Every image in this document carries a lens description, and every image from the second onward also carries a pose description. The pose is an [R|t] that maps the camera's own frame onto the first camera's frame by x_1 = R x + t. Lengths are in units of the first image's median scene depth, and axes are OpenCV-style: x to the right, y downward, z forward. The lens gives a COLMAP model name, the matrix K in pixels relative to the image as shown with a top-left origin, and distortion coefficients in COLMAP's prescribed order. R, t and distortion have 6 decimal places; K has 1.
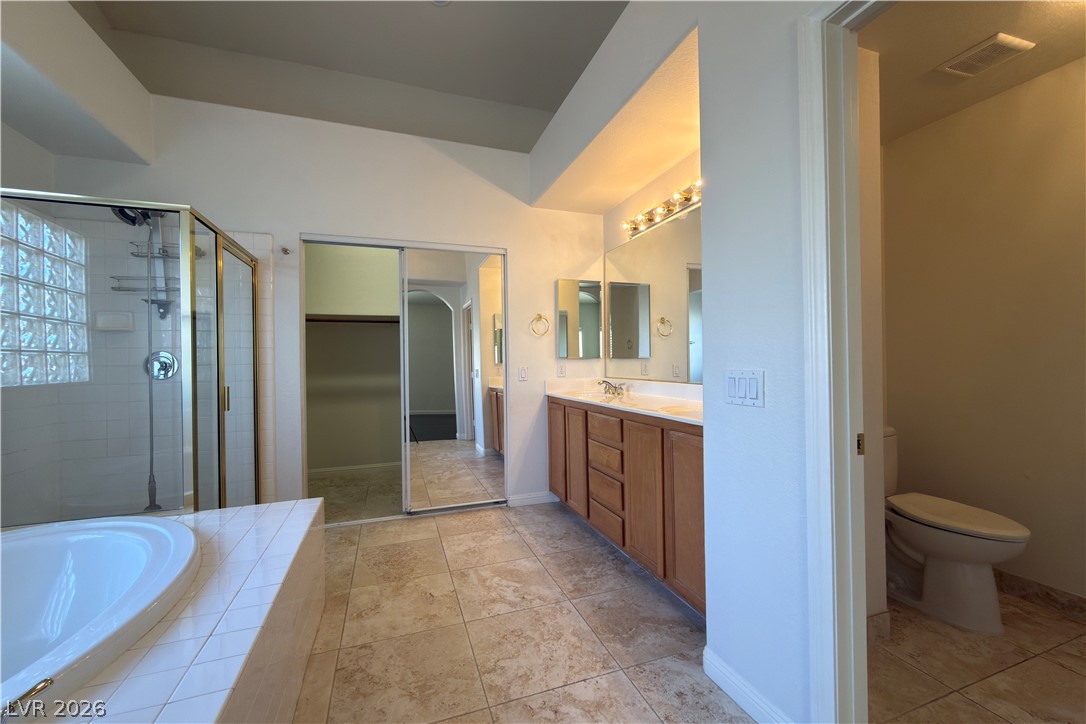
lens RADIAL K [[433.6, 0, 544.0], [0, 433.6, 359.8], [0, 0, 1]] dist [-0.000386, 0.000482]
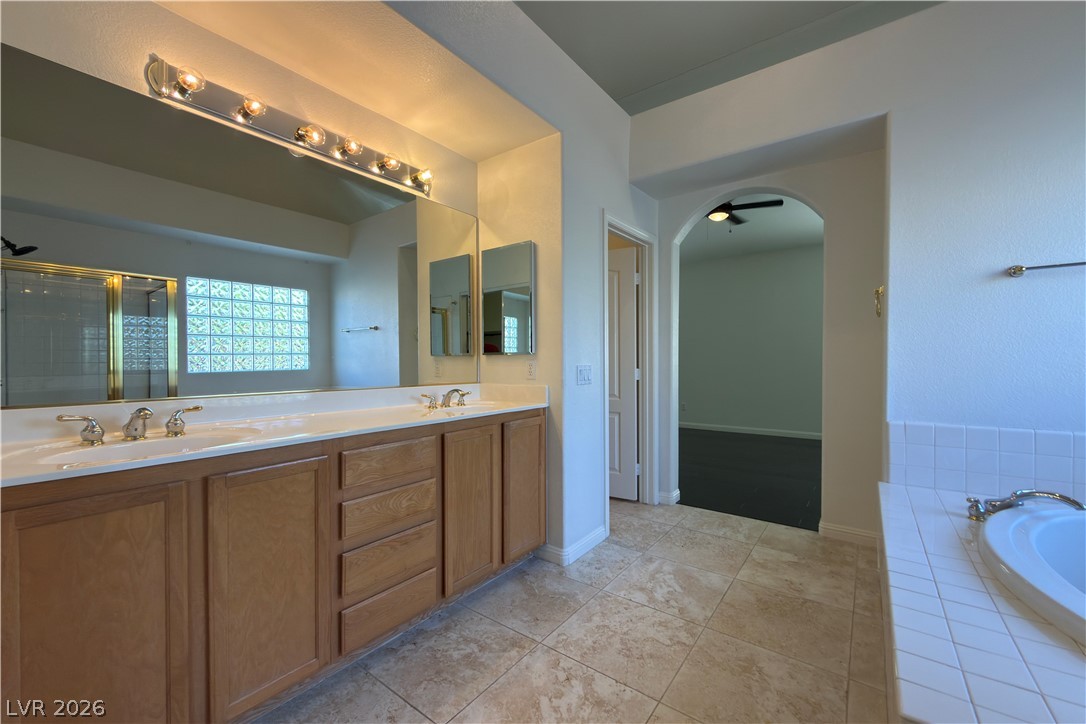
lens RADIAL K [[433.6, 0, 543.5], [0, 433.6, 365.0], [0, 0, 1]] dist [-0.000386, 0.000482]
pose [[-0.550455, 0.006012, 0.834844, -0.736941], [0.007681, 0.999968, -0.002137, 0.020687], [-0.834830, 0.005237, -0.550483, 1.649352]]
